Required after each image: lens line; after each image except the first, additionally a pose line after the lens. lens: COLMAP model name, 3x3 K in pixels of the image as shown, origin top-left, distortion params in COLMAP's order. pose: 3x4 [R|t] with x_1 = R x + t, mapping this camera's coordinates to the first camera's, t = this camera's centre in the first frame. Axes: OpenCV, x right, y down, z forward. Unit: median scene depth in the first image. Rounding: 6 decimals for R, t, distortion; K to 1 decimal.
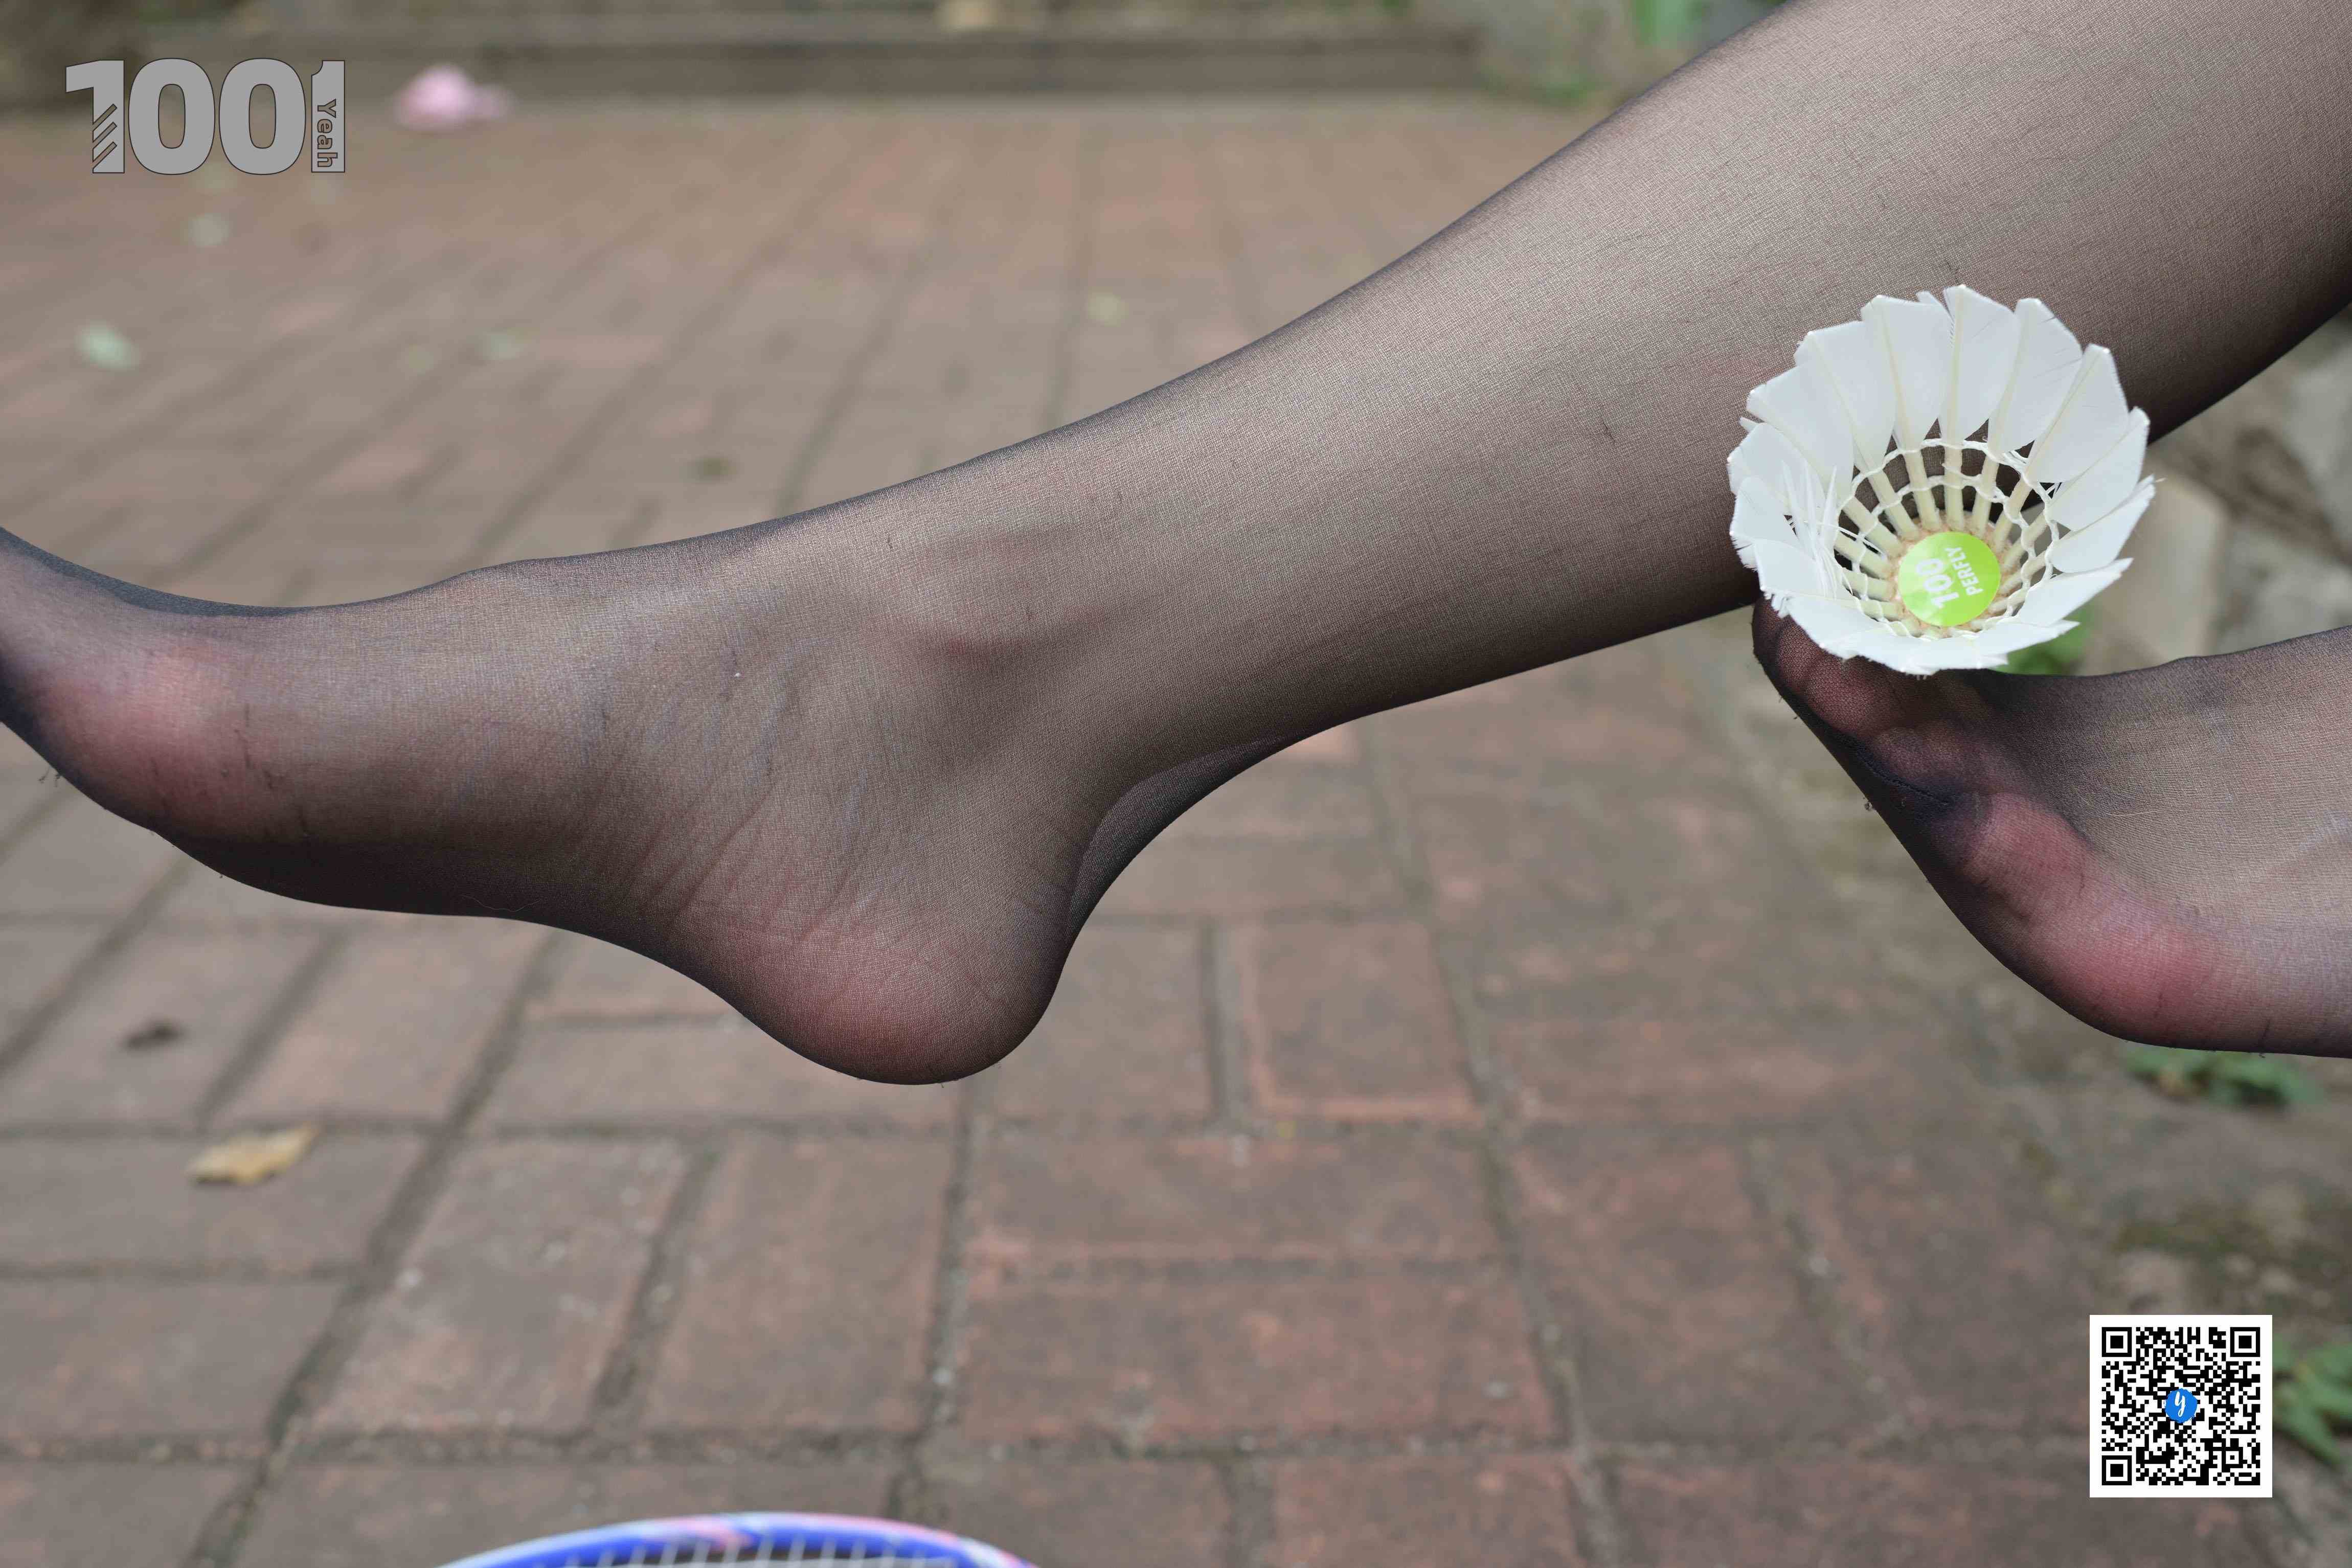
lens RADIAL K [[2407.9, 0, 1179.2], [0, 2407.9, 780.2], [0, 0, 1]] dist [0.004742, 0.001964]
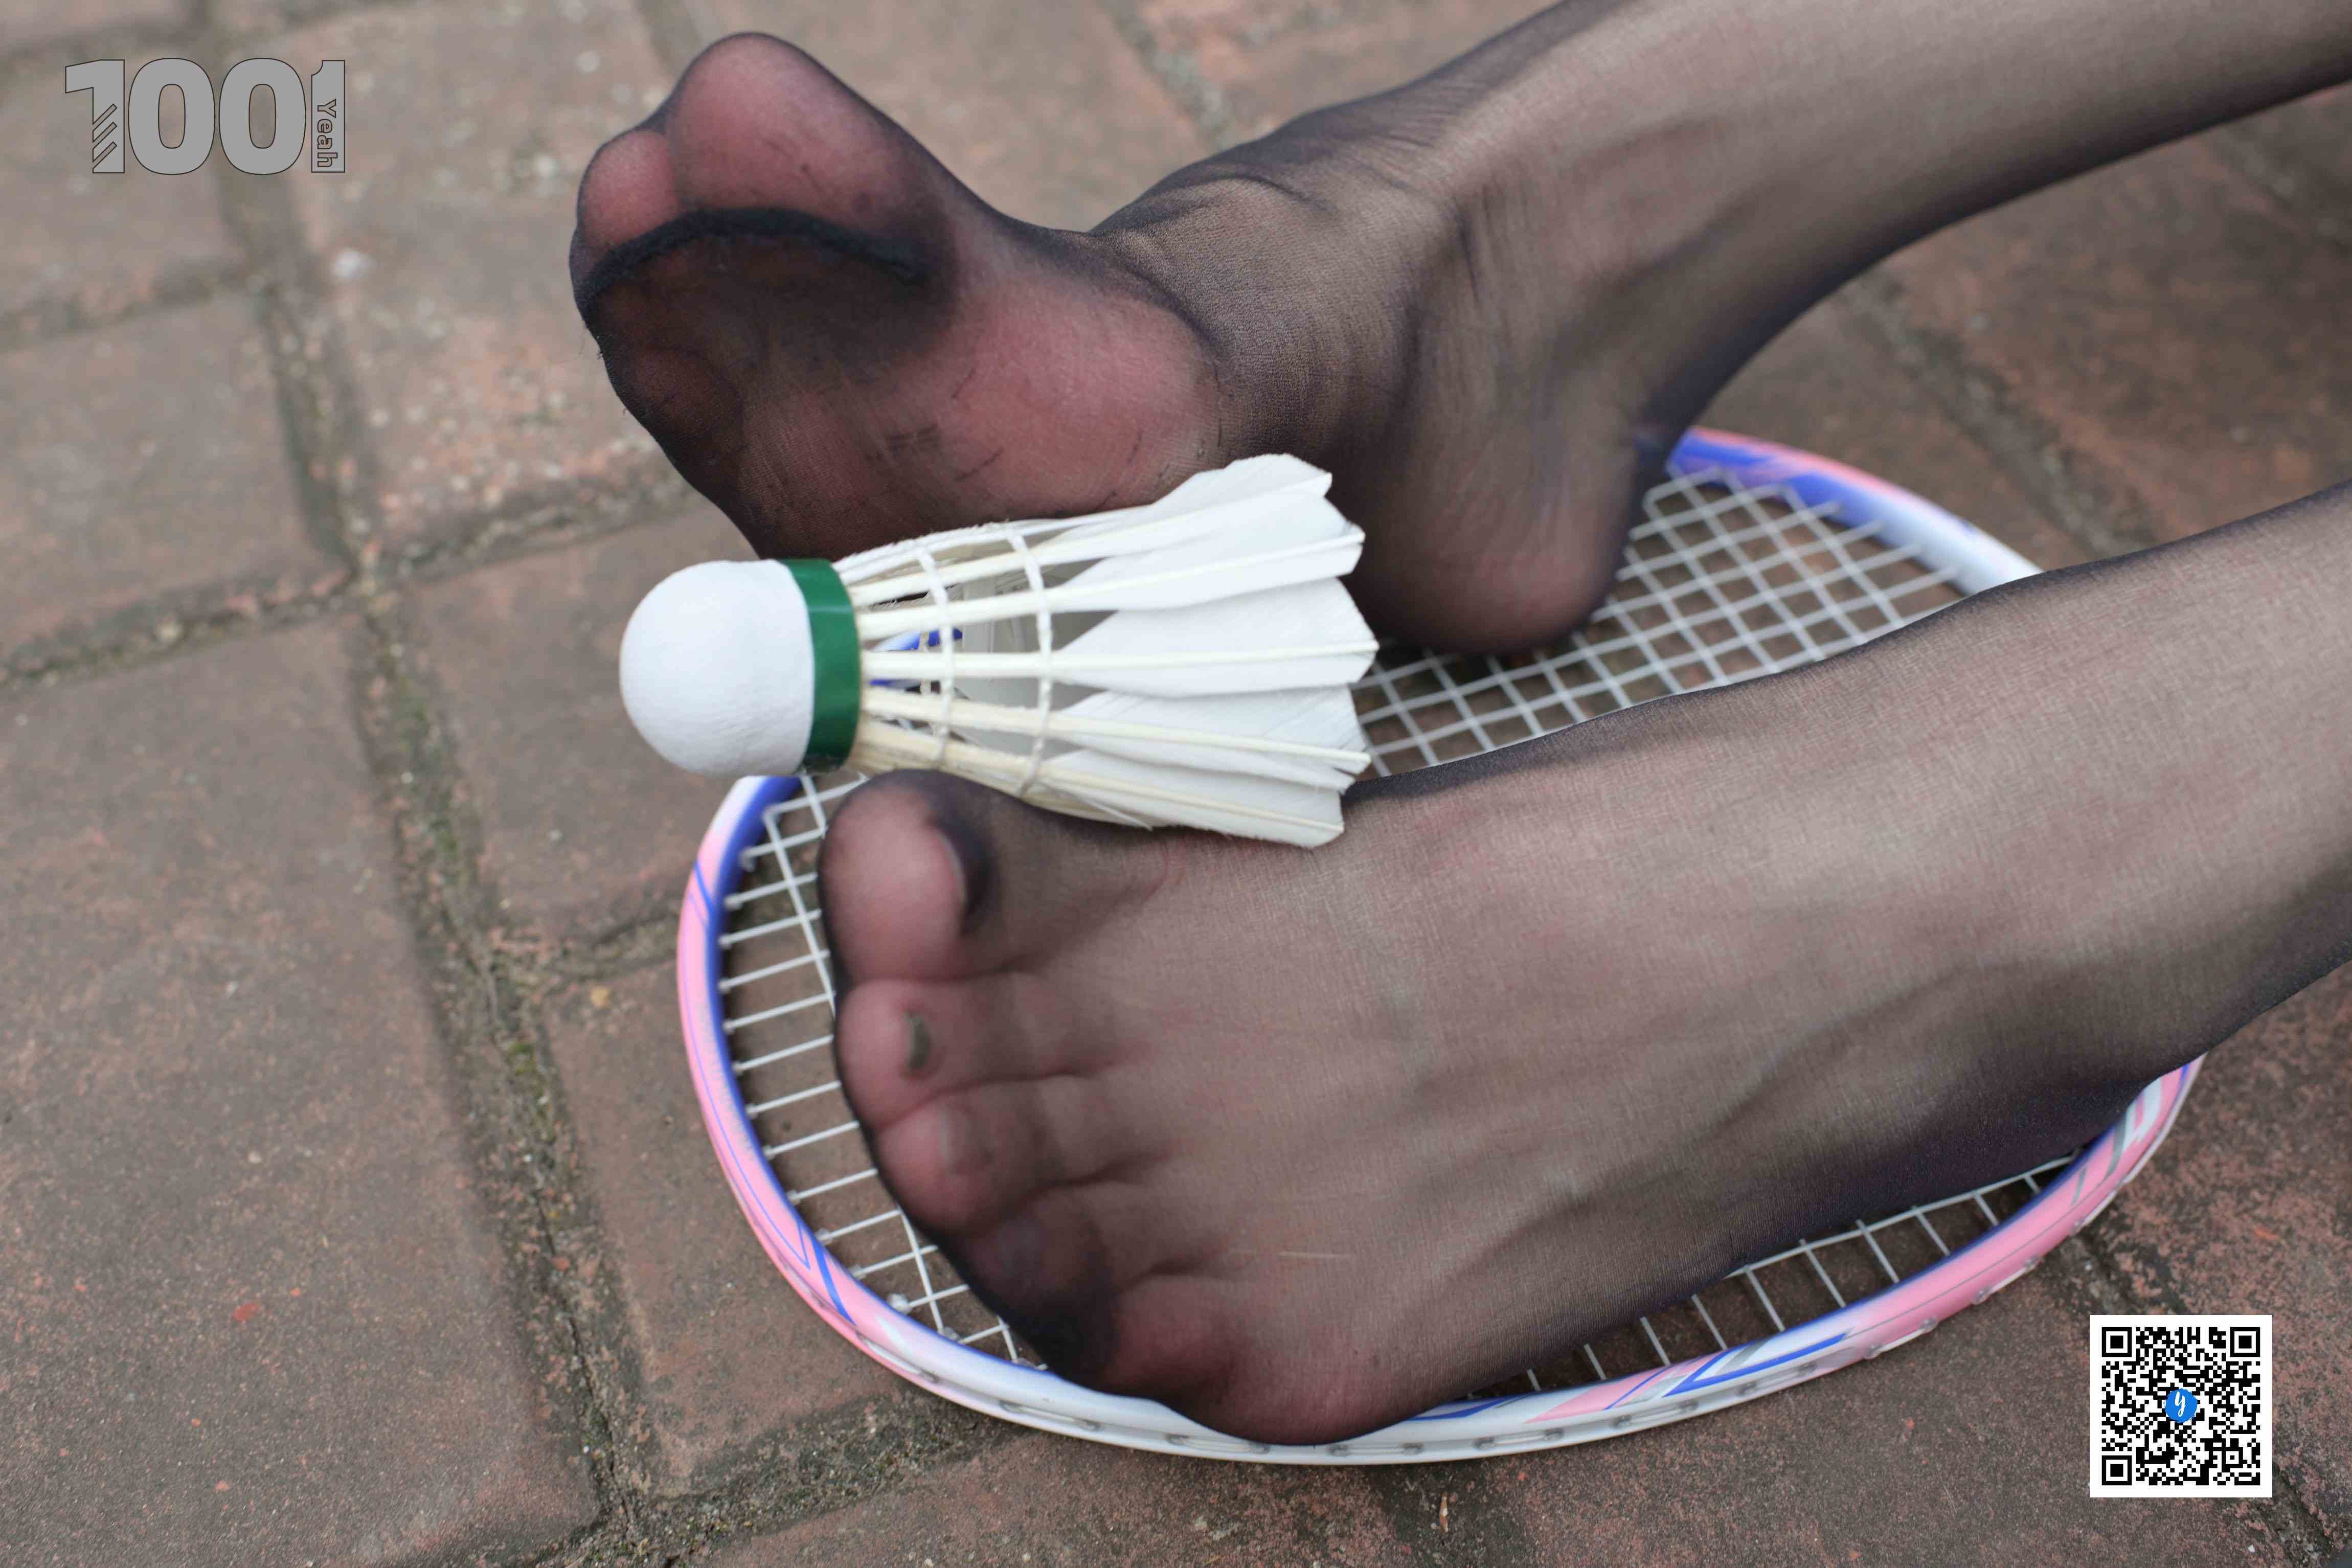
lens RADIAL K [[2407.9, 0, 1179.2], [0, 2407.9, 780.2], [0, 0, 1]] dist [0.004742, 0.001964]
pose [[0.924553, -0.290920, 0.246104, -0.315331], [0.140414, 0.860507, 0.489705, 0.051789], [-0.354239, -0.418201, 0.836434, 0.367564]]
